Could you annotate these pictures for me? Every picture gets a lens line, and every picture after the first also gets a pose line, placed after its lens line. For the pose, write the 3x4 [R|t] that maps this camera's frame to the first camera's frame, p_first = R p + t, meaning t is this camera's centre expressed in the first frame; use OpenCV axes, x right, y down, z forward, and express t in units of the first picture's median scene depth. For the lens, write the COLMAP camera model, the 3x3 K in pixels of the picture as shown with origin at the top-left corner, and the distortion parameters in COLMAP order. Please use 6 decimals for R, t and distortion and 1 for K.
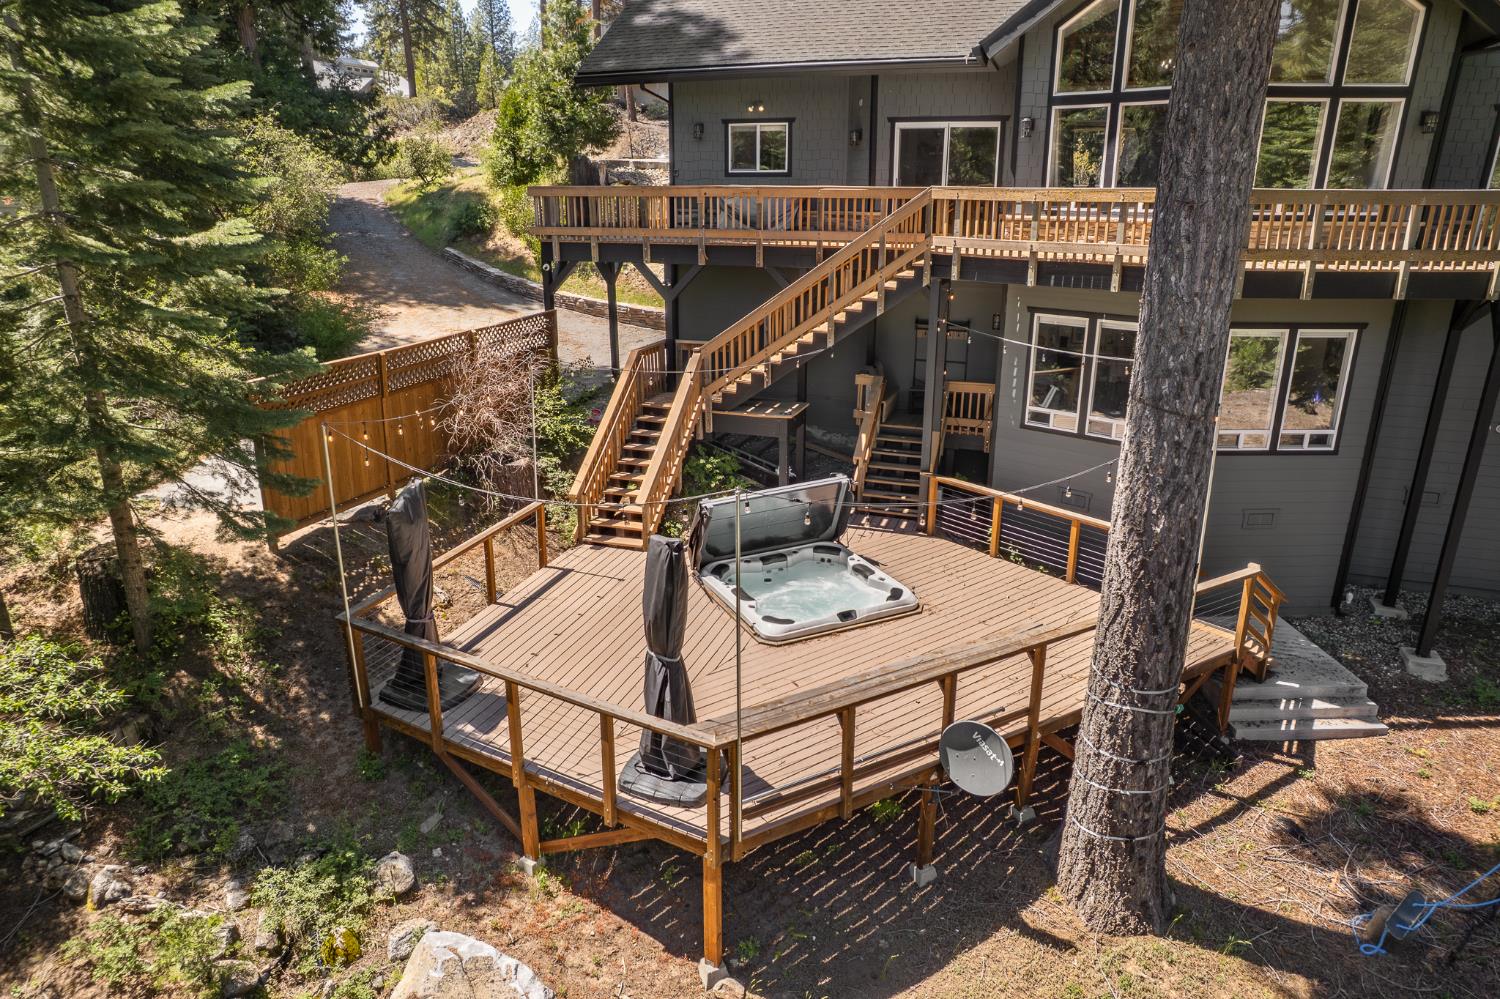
lens RADIAL K [[944.4, 0, 748.9], [0, 944.4, 477.4], [0, 0, 1]] dist [-0.006117, 0.001037]
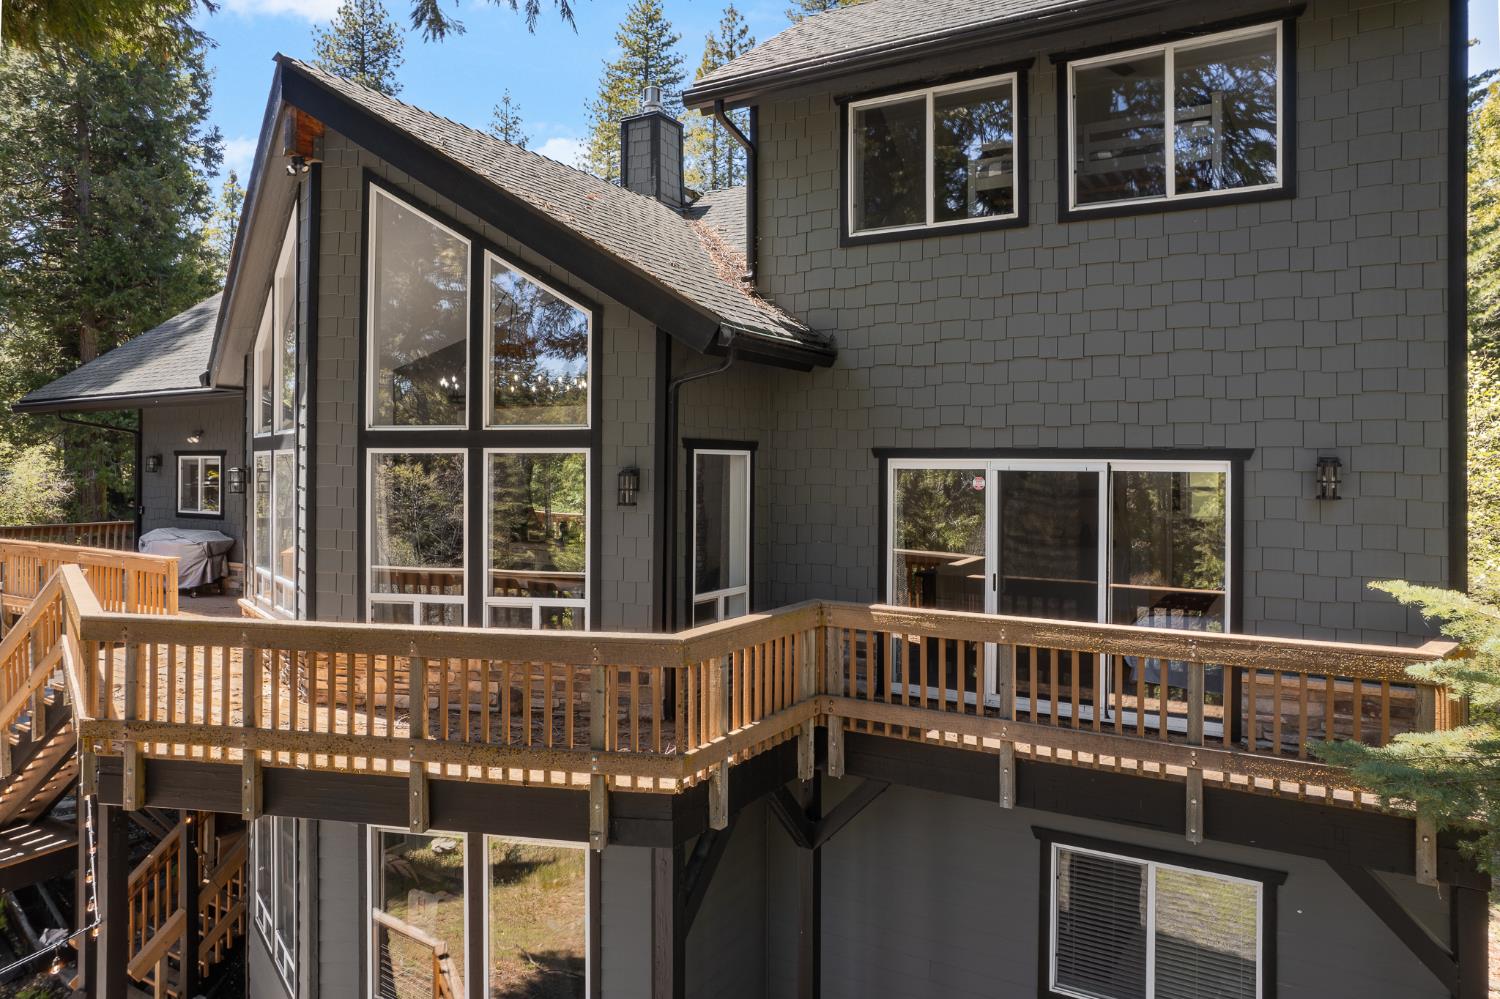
lens RADIAL K [[953.7, 0, 747.0], [0, 953.7, 454.3], [0, 0, 1]] dist [-0.052494, 0.046974]
pose [[0.977055, -0.007513, -0.212853, 0.854903], [-0.056963, 0.953753, -0.295144, -0.212698], [0.205226, 0.300497, 0.931442, 0.438363]]
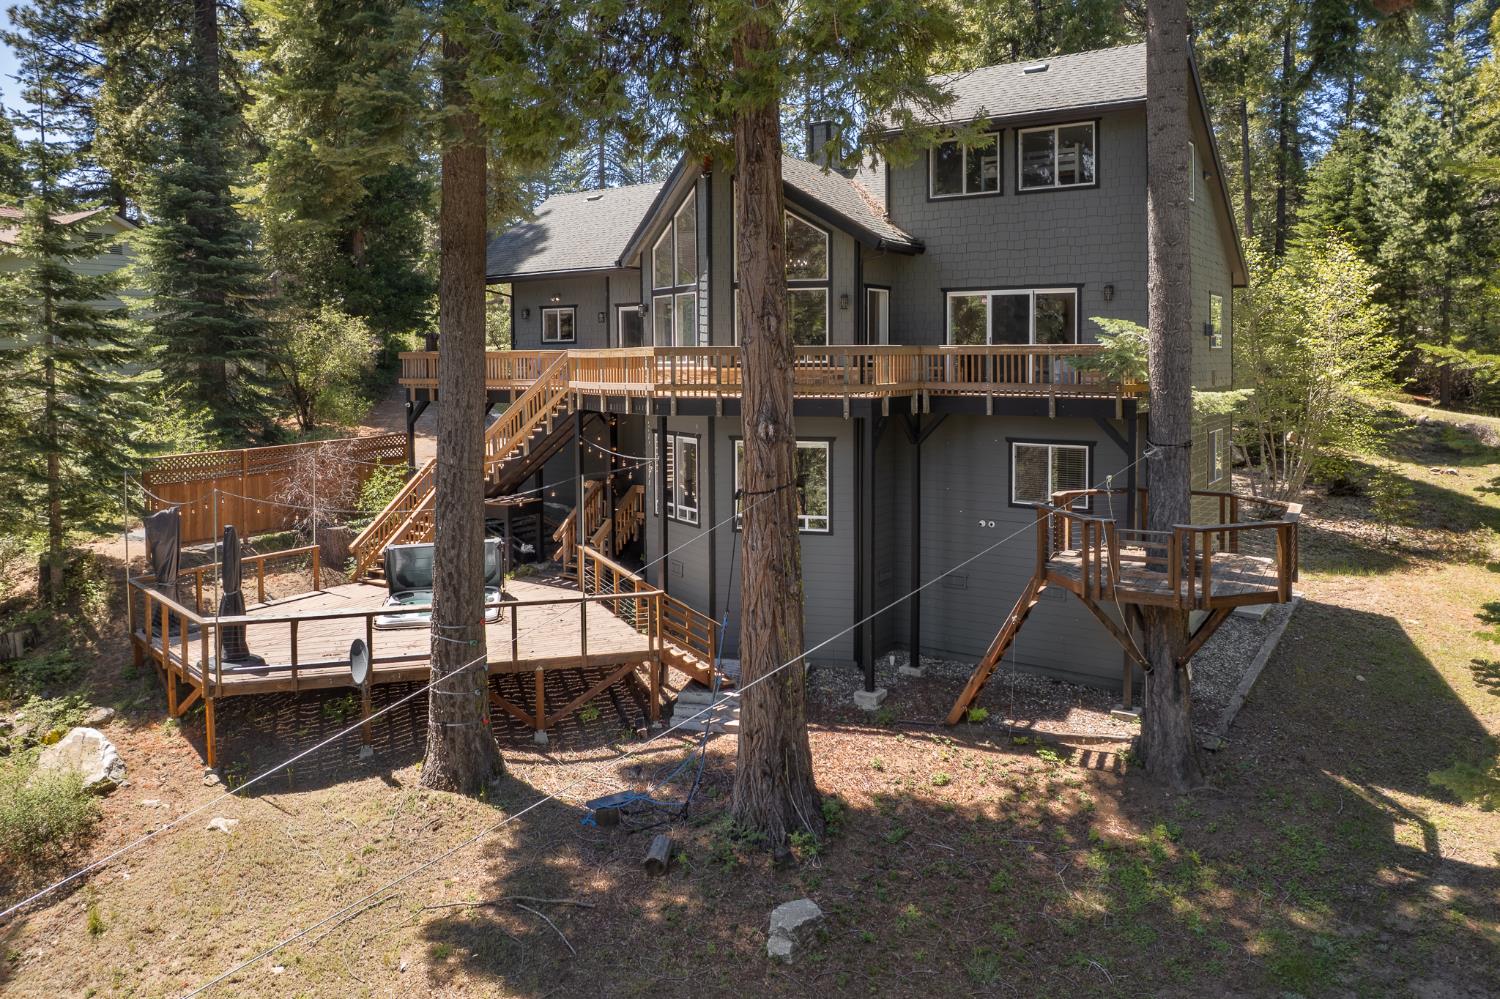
lens RADIAL K [[1036.3, 0, 752.9], [0, 1036.3, 376.8], [0, 0, 1]] dist [-0.005374, -0.002965]
pose [[0.961196, -0.008158, -0.275746, 0.961792], [-0.066910, 0.962822, -0.261720, 0.158222], [0.267630, 0.270015, 0.924914, -0.469697]]
